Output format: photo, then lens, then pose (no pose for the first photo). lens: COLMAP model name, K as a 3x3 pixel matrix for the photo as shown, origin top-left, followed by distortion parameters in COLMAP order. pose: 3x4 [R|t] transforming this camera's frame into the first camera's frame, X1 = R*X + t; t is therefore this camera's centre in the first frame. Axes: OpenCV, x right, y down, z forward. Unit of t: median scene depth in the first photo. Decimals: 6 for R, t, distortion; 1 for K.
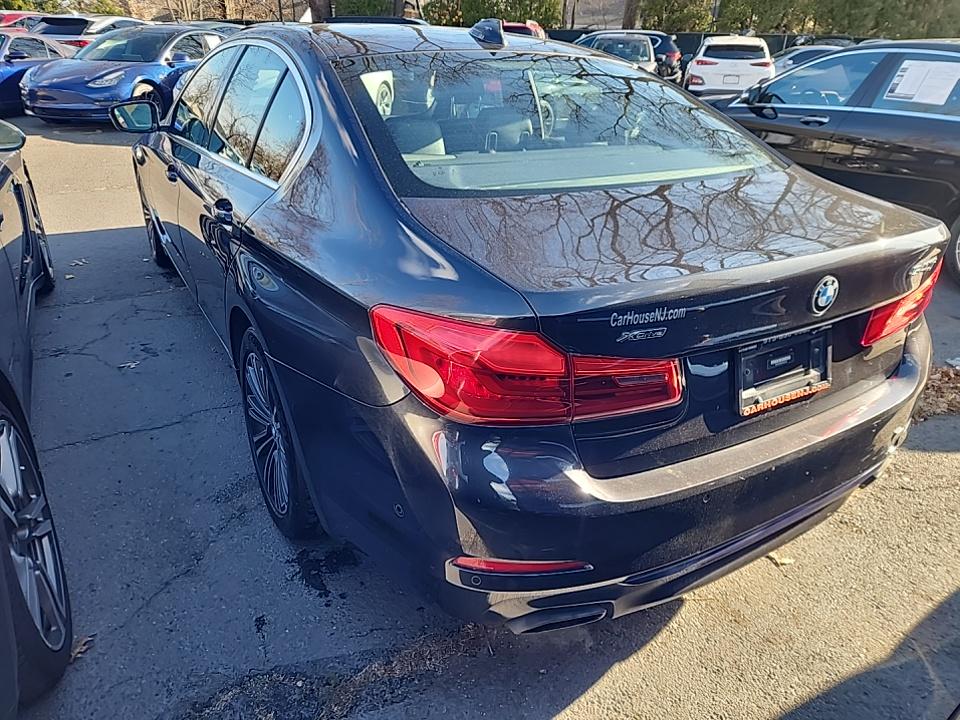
lens RADIAL K [[662.7, 0, 480.0], [0, 662.7, 360.0], [0, 0, 1]] dist [0.070979, -0.062077]
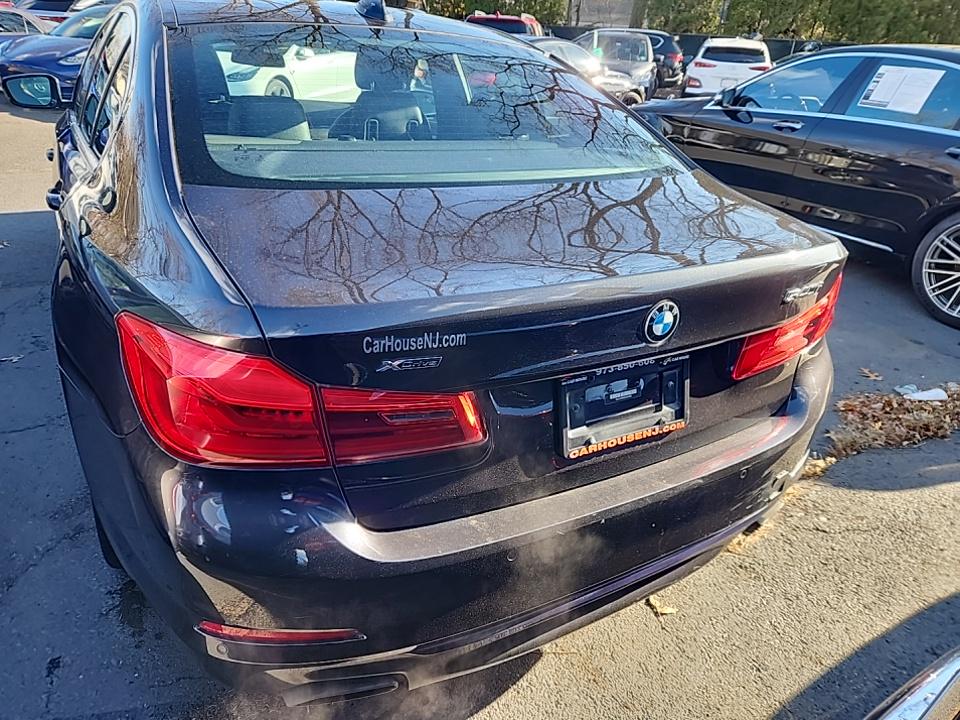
lens RADIAL K [[665.2, 0, 481.6], [0, 665.2, 367.9], [0, 0, 1]] dist [0.071740, -0.059961]
pose [[0.999241, 0.038967, 0.000074, 0.179422], [-0.038964, 0.999150, 0.013441, -0.025761], [0.000450, -0.013434, 0.999910, 0.096303]]
